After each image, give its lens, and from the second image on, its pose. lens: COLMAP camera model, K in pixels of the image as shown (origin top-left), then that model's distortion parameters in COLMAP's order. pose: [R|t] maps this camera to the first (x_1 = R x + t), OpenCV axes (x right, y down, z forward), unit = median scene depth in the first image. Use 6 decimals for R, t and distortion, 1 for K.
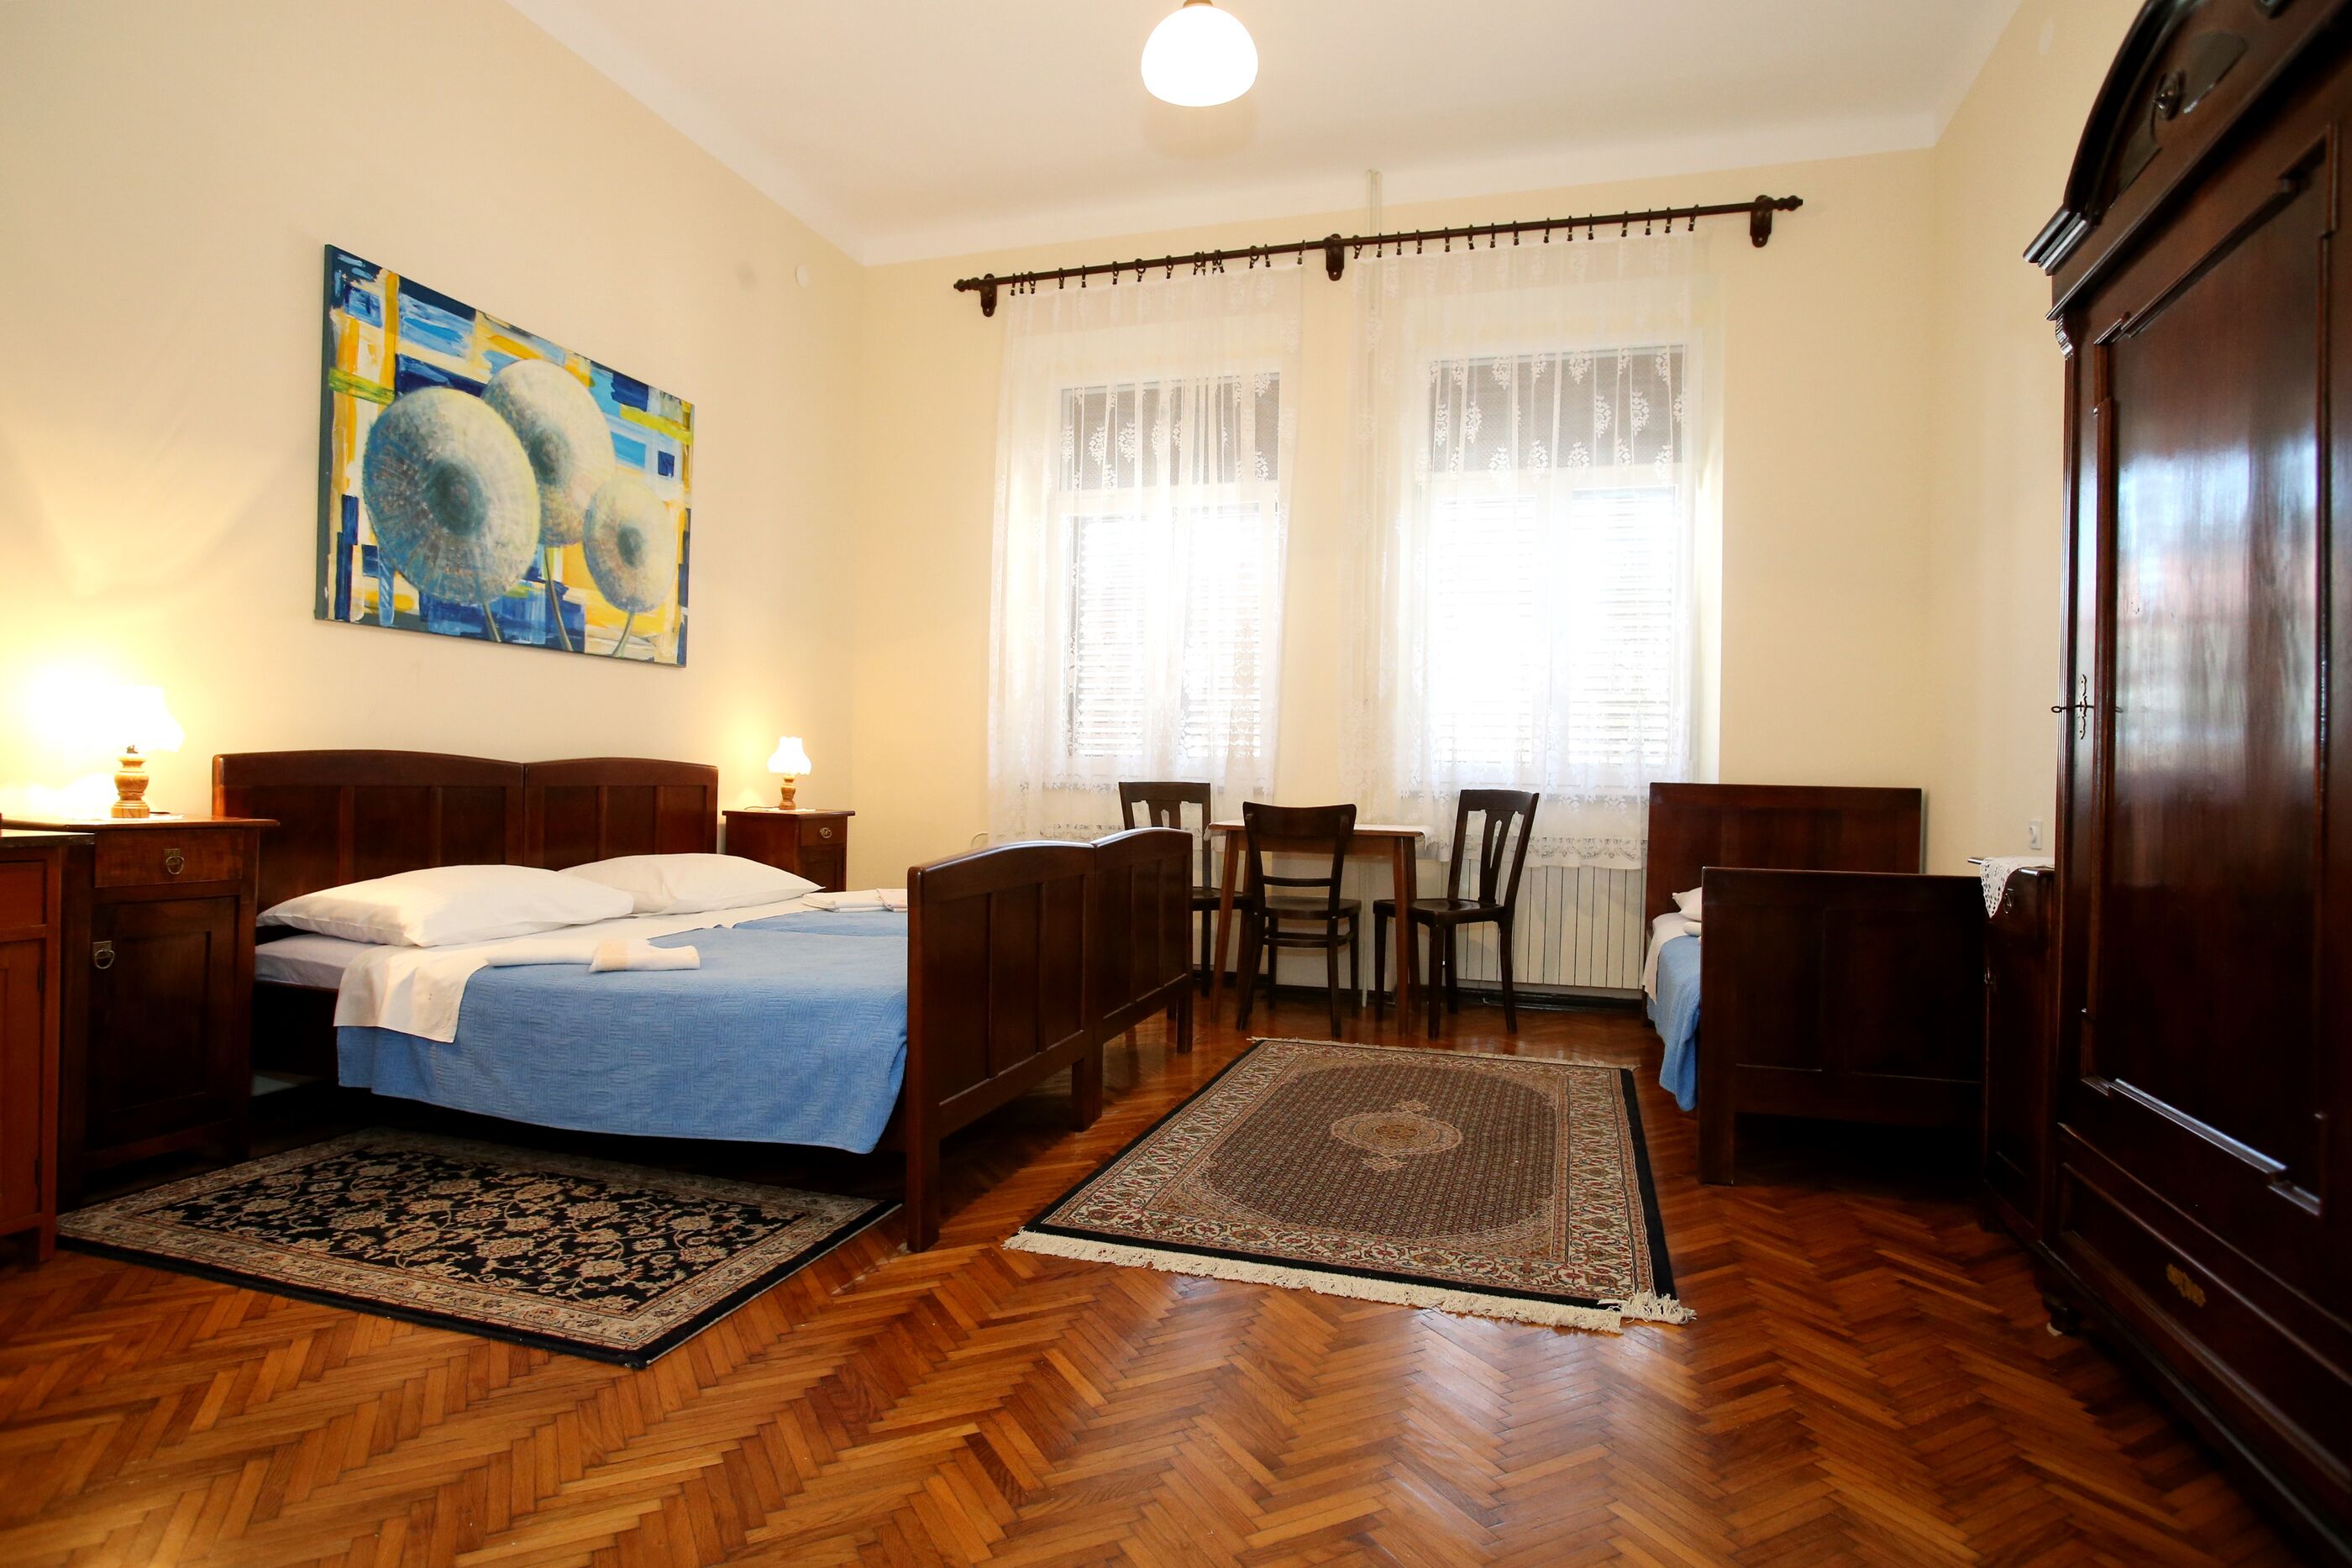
lens RADIAL K [[1245.0, 0, 1163.7], [0, 1245.0, 789.8], [0, 0, 1]] dist [-0.072571, 0.042182]
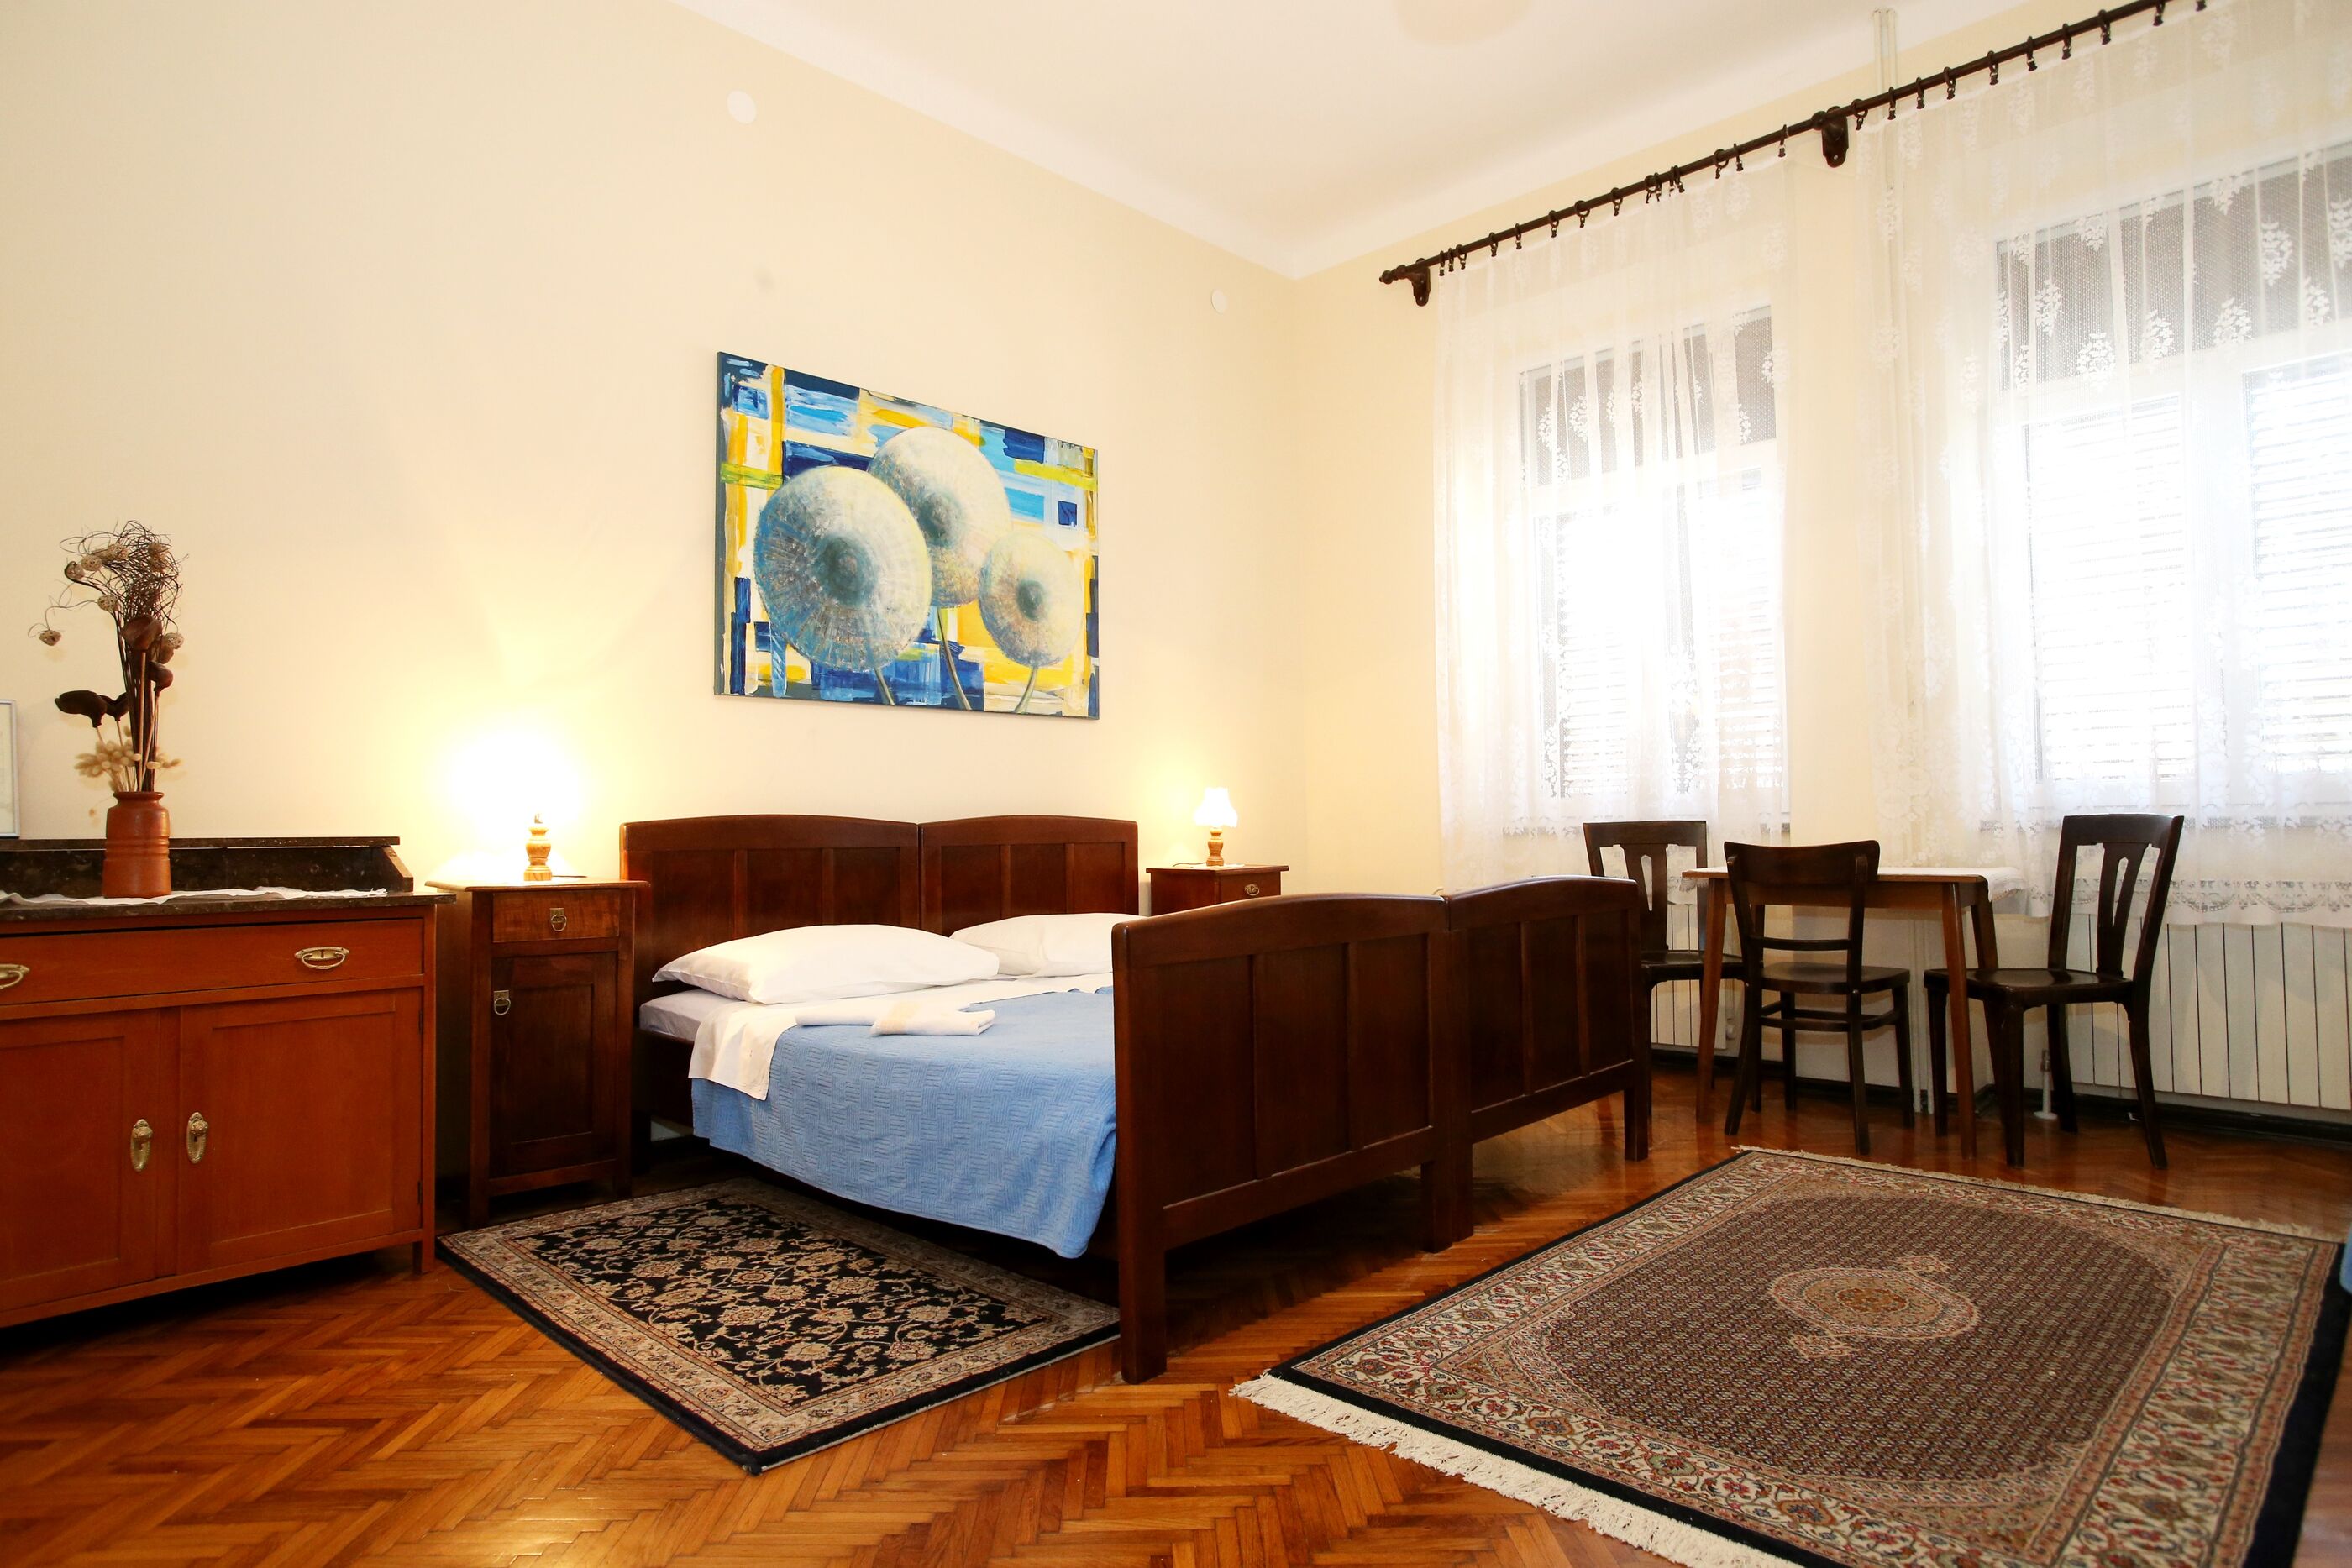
lens RADIAL K [[1322.0, 0, 1162.5], [0, 1322.0, 787.2], [0, 0, 1]] dist [-0.075474, 0.057472]
pose [[0.889644, -0.047671, -0.454160, 0.171986], [0.027055, 0.998292, -0.051789, 0.011717], [0.455853, 0.033786, 0.889414, 0.145388]]
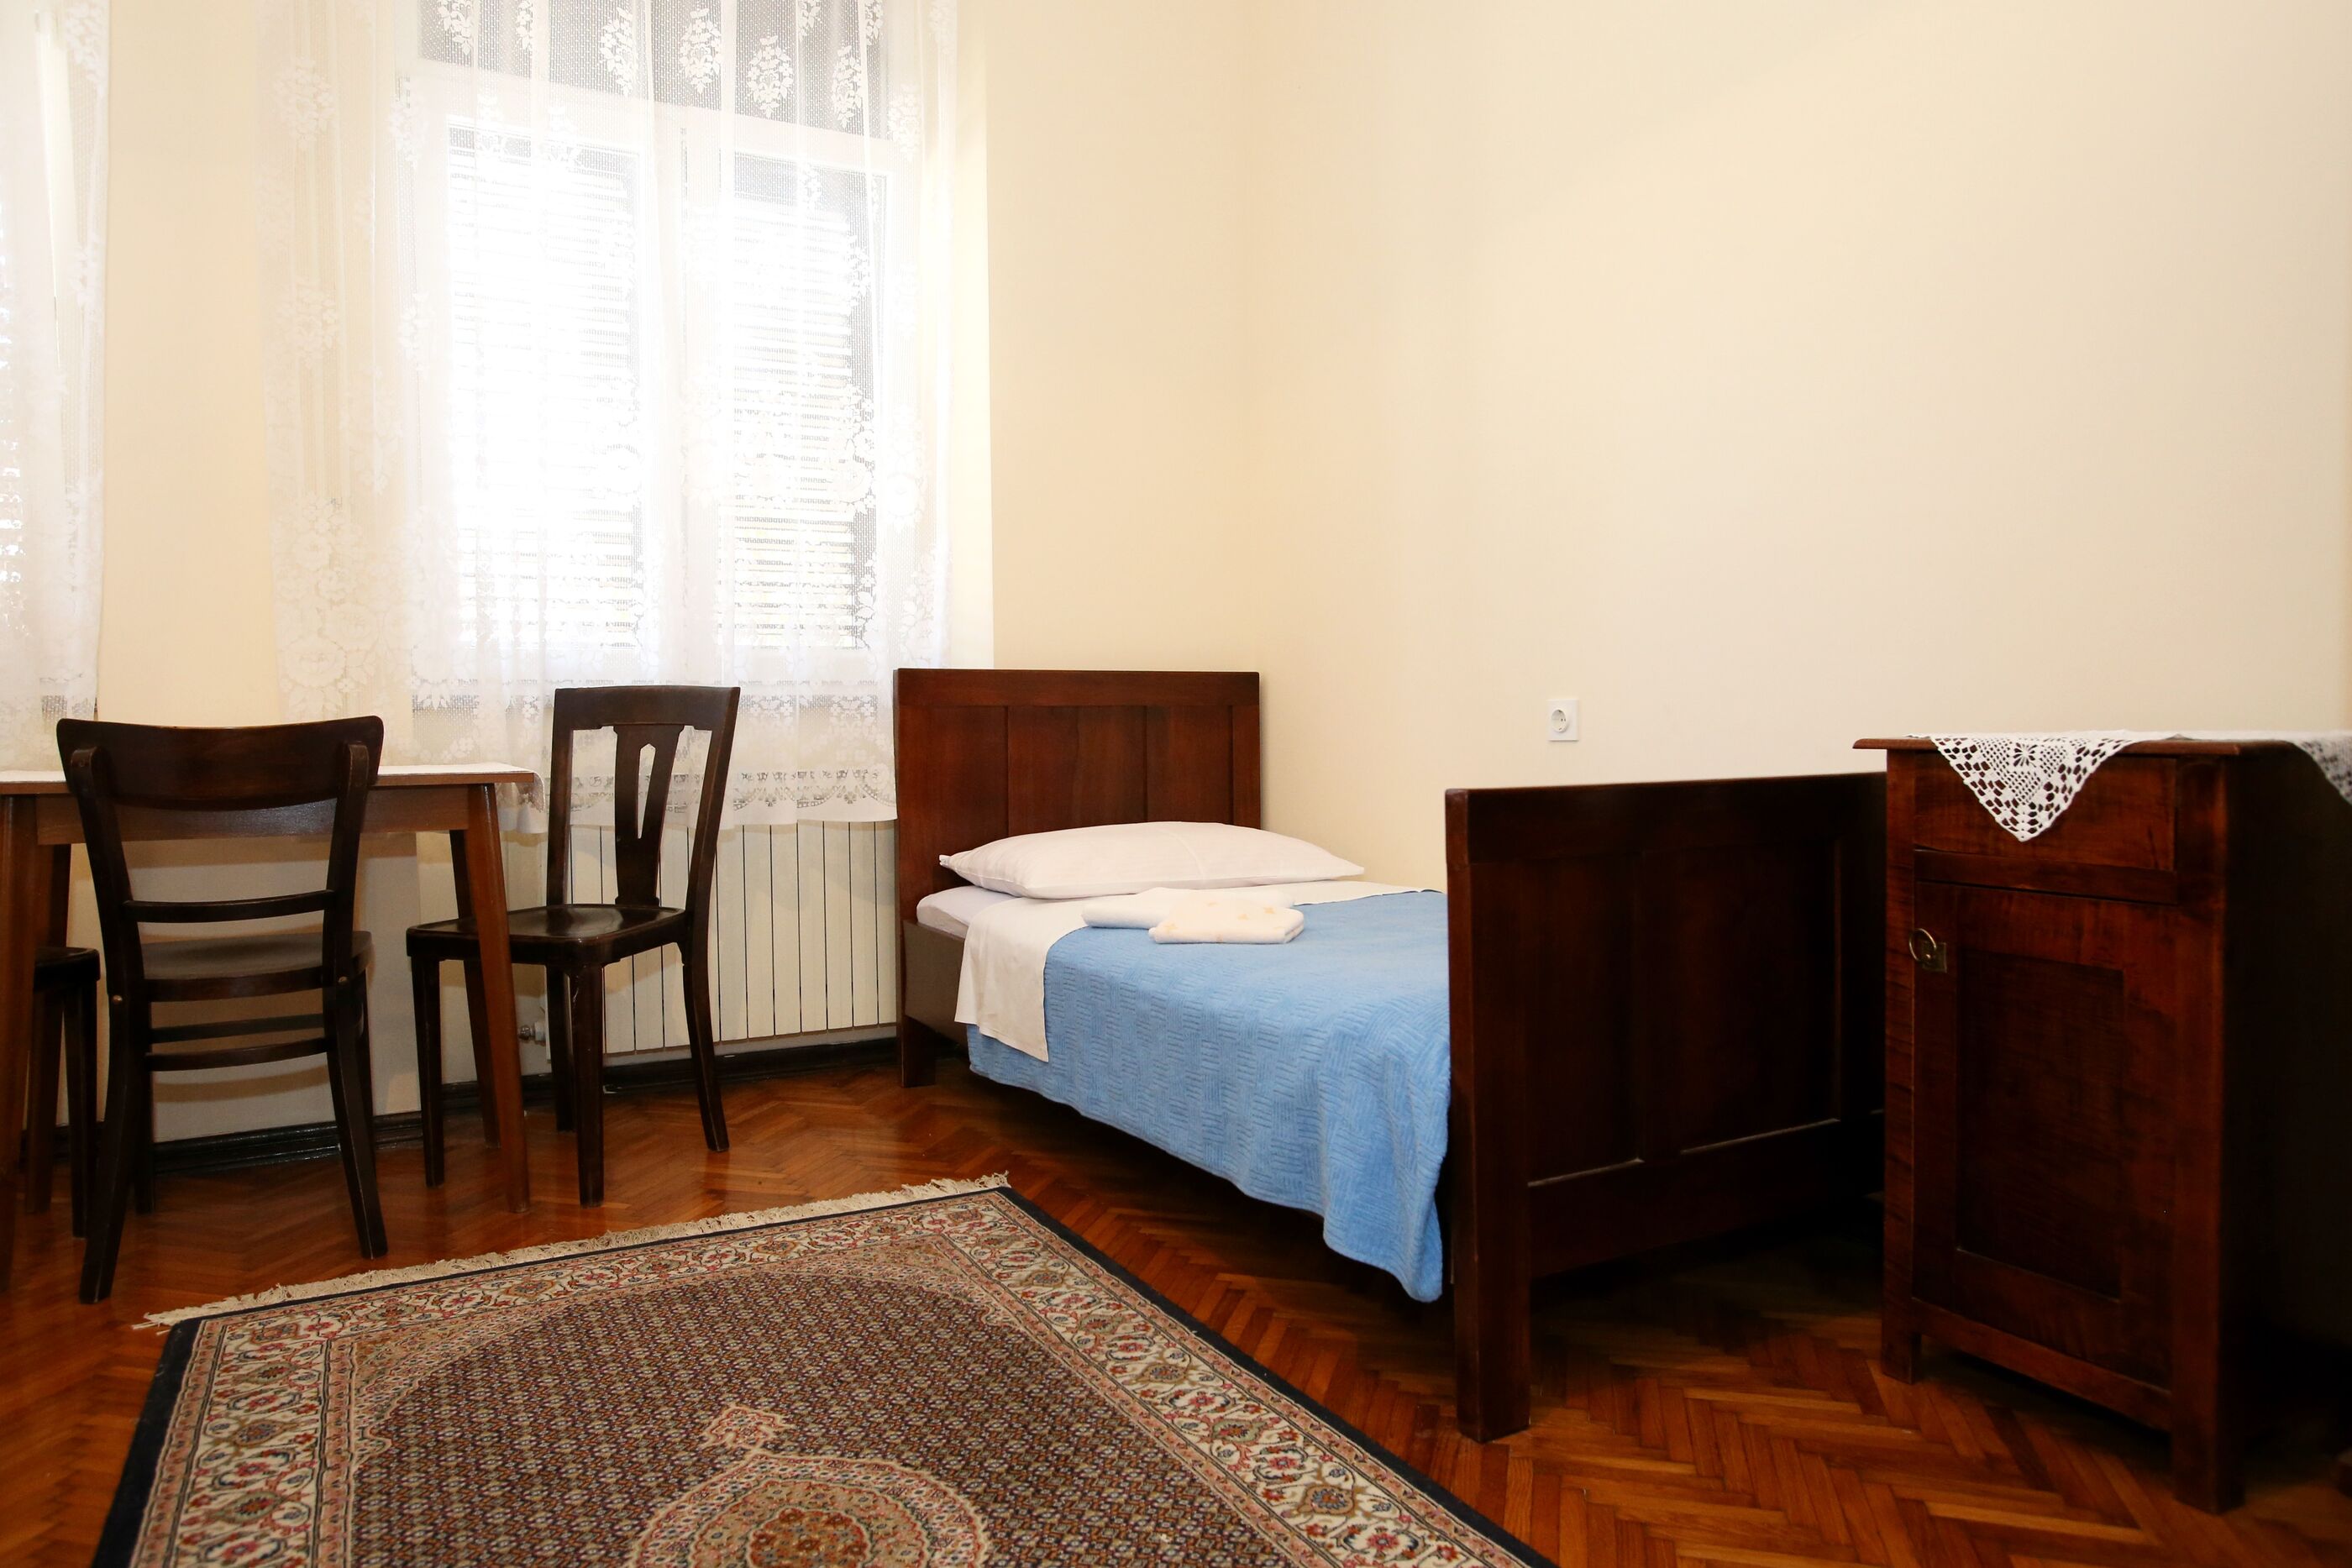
lens RADIAL K [[1521.3, 0, 1161.1], [0, 1521.3, 782.4], [0, 0, 1]] dist [-0.062780, 0.069837]
pose [[0.689107, -0.054902, 0.722576, -0.053995], [0.031470, 0.998452, 0.045851, 0.026073], [-0.723976, -0.008857, 0.689769, 0.589557]]
